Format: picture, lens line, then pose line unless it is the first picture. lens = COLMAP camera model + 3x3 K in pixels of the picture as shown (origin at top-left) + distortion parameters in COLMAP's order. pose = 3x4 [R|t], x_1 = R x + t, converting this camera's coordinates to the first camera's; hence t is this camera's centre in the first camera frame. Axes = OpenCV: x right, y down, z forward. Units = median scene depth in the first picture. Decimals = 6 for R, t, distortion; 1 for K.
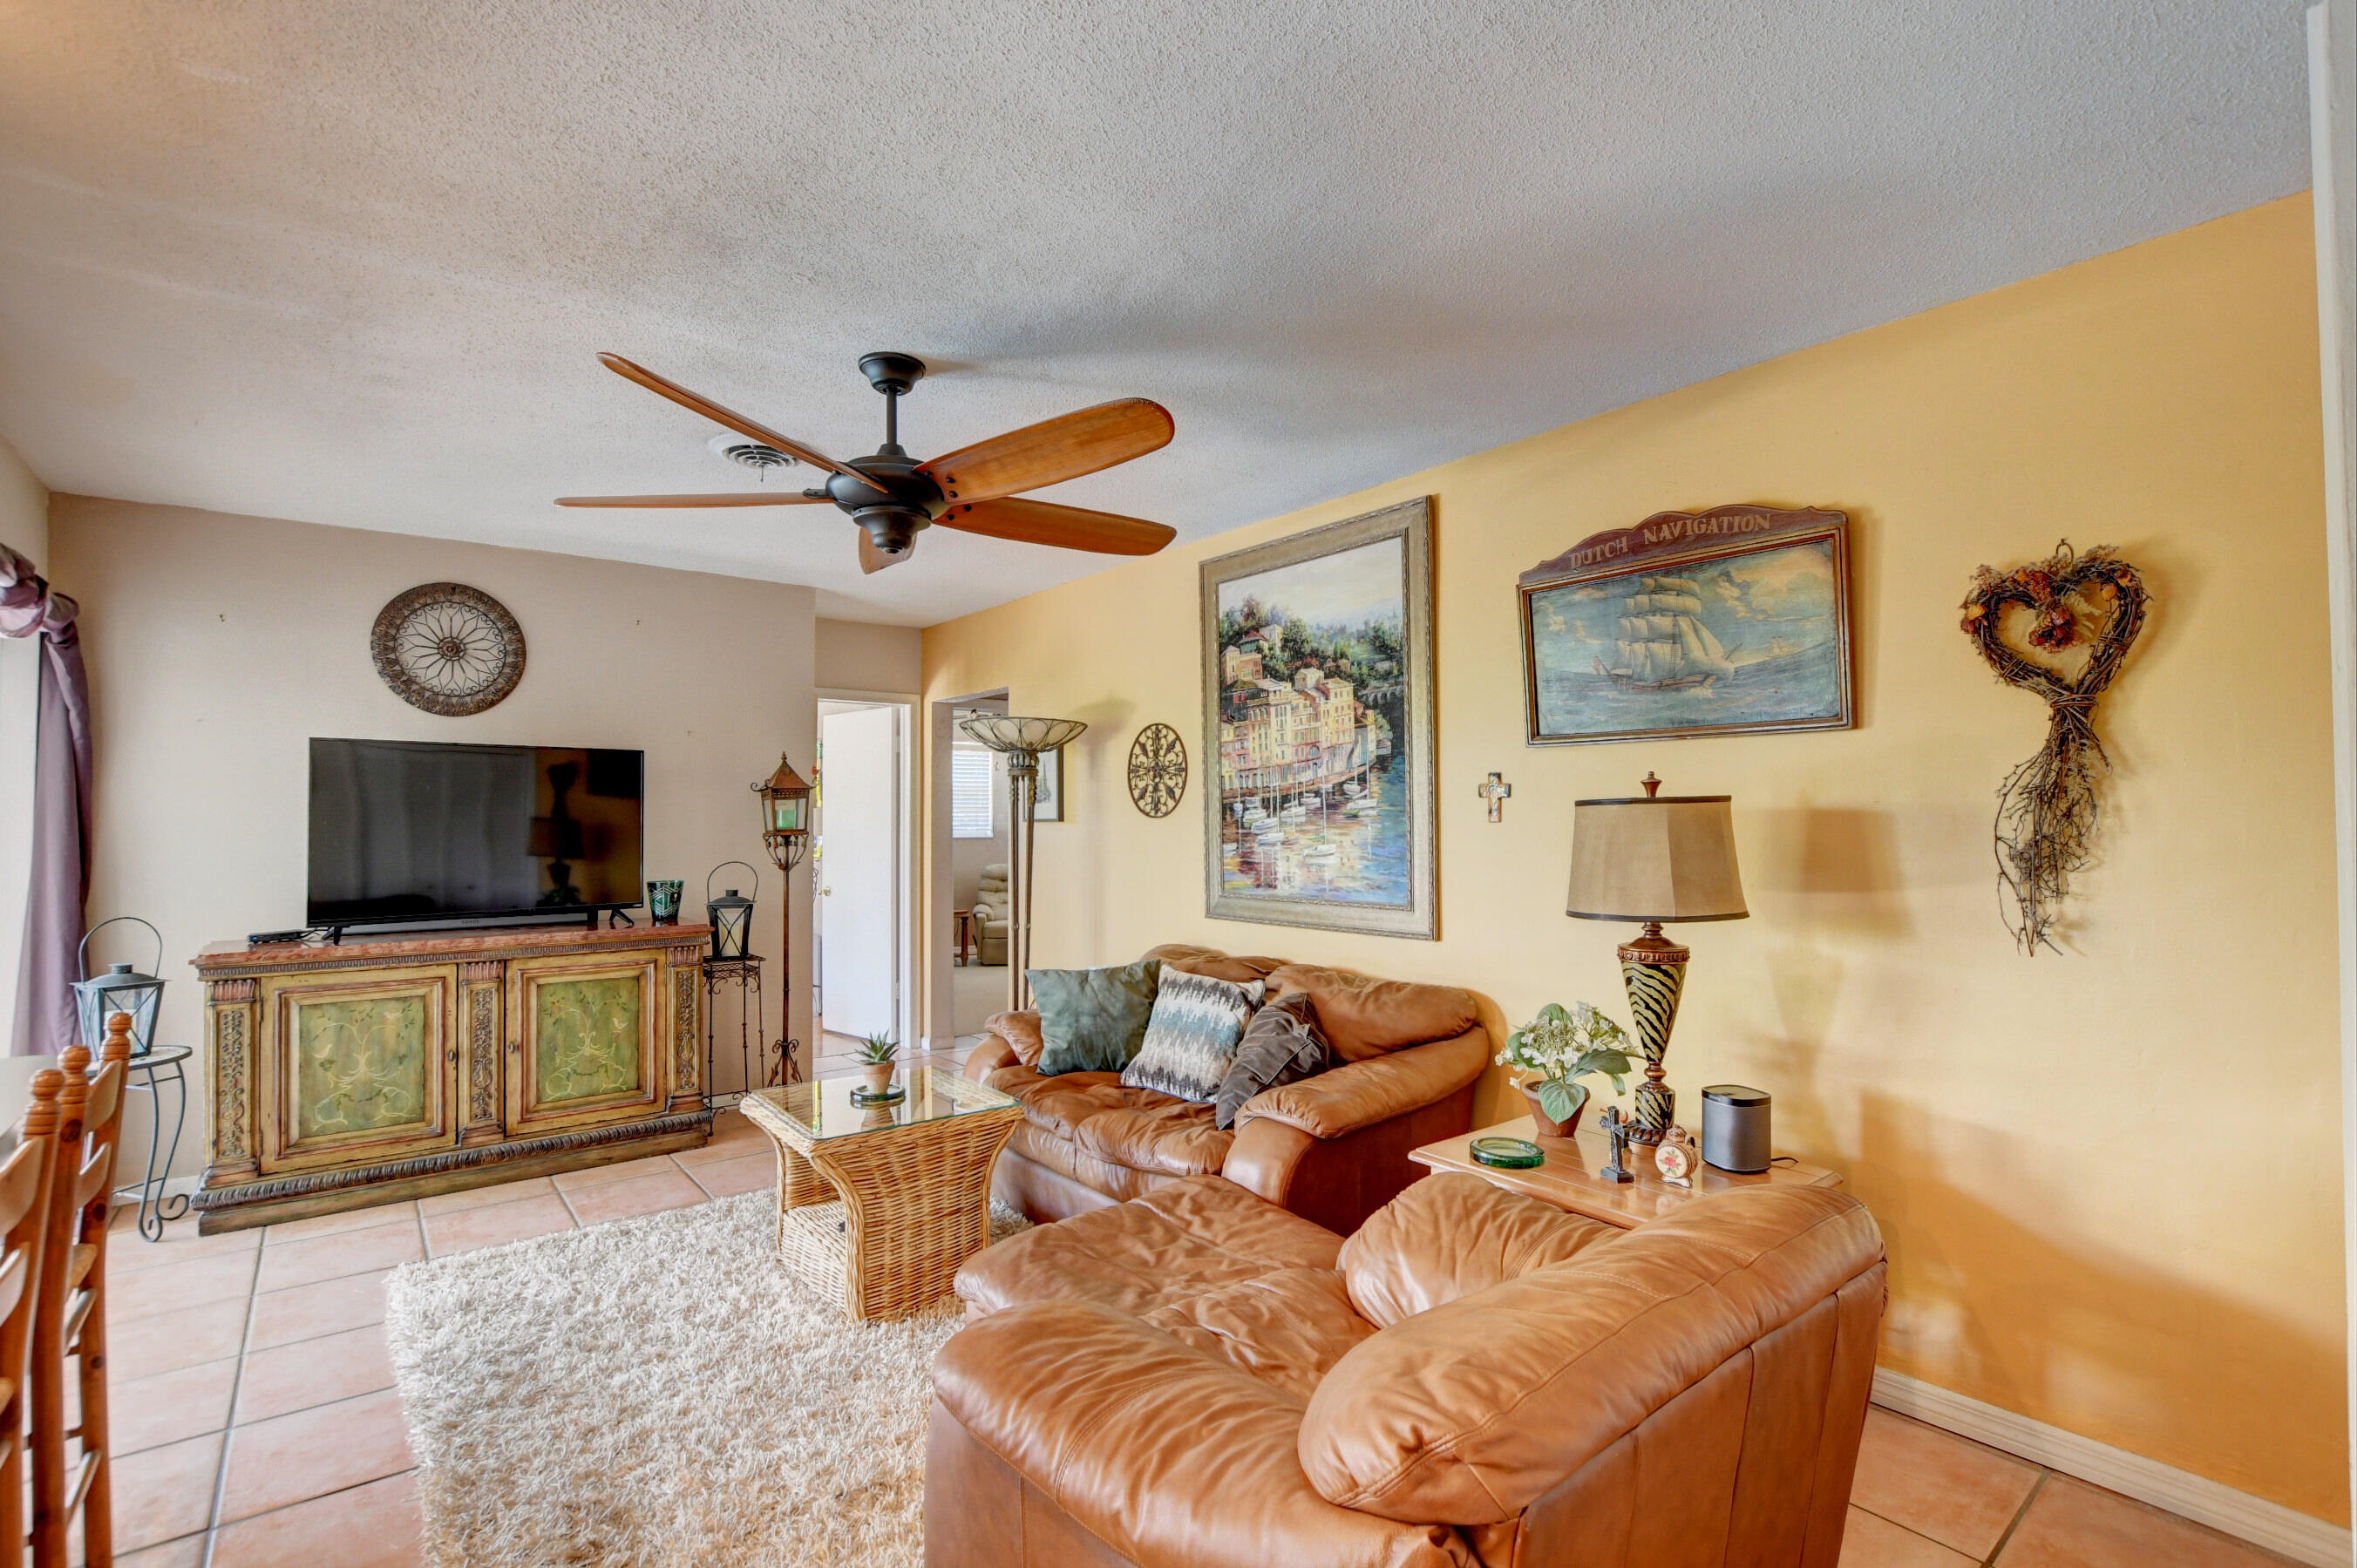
lens RADIAL K [[1045.9, 0, 1177.6], [0, 1045.9, 793.7], [0, 0, 1]] dist [-0.022505, 0.000387]
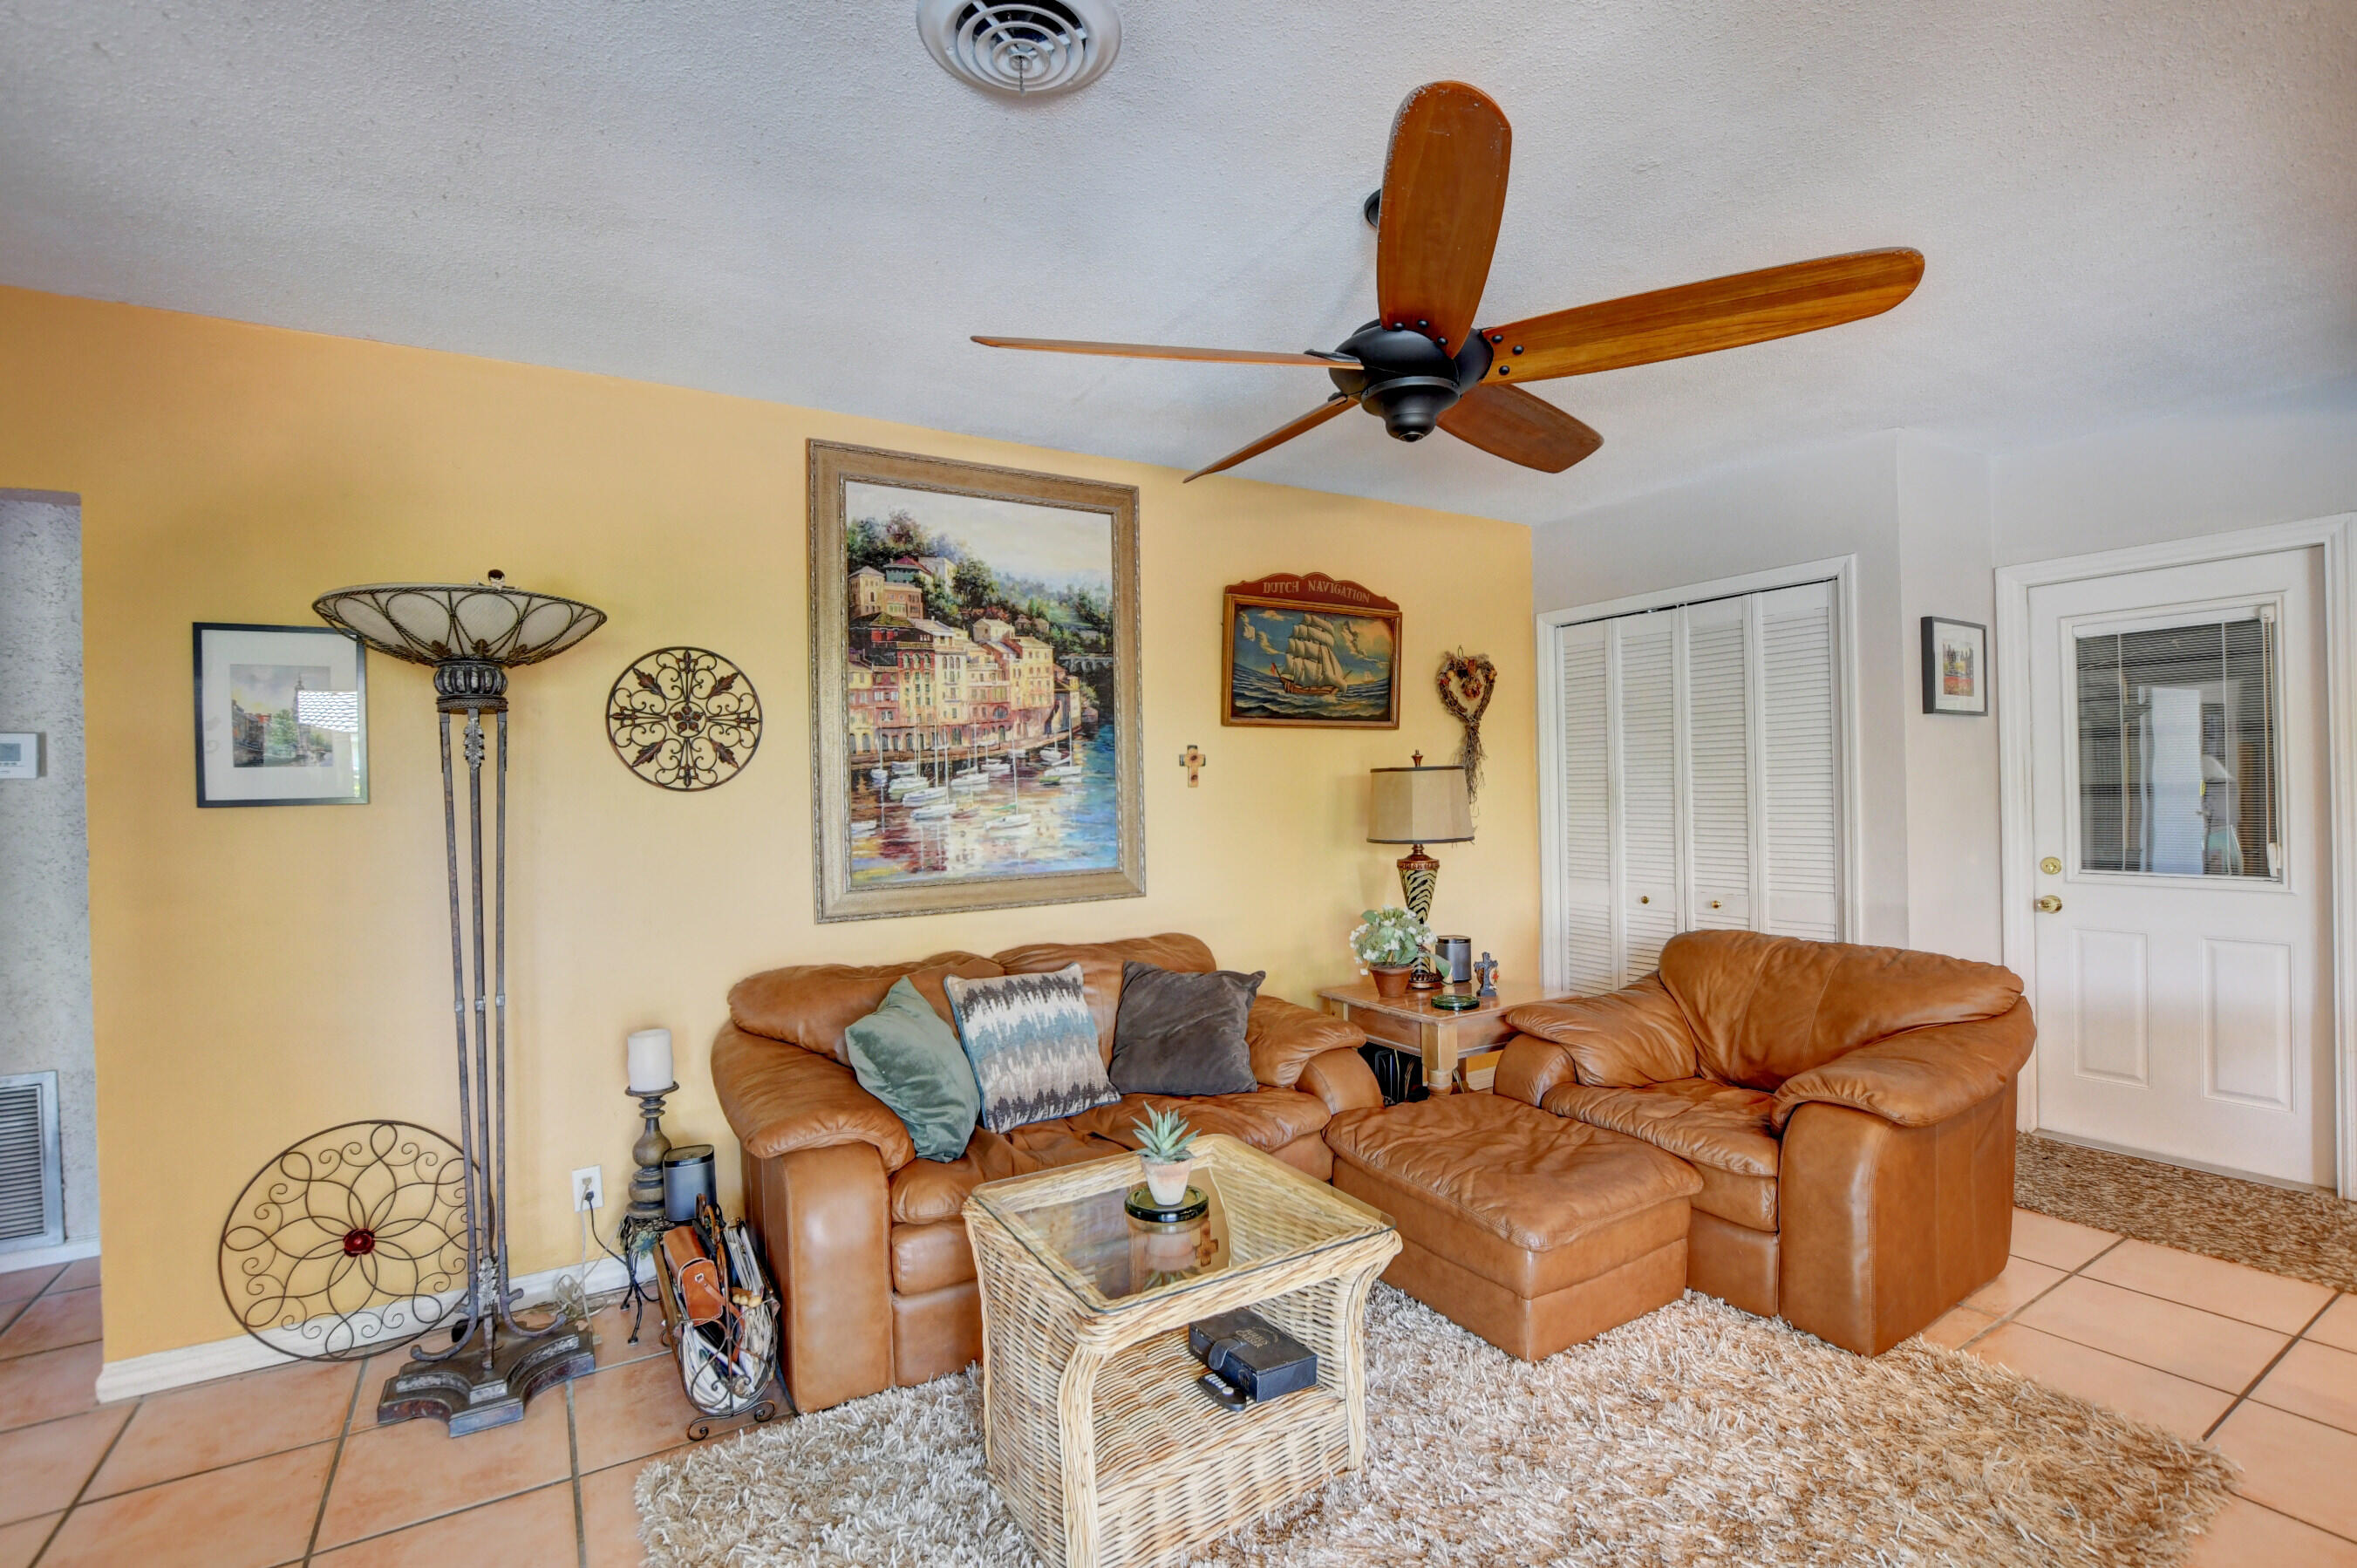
lens RADIAL K [[1046.0, 0, 1176.3], [0, 1046.0, 787.3], [0, 0, 1]] dist [-0.022505, 0.000387]
pose [[0.139994, -0.003691, 0.990146, -0.754179], [-0.005811, 0.999973, 0.004549, 0.019284], [-0.990135, -0.006391, 0.139968, 0.731181]]
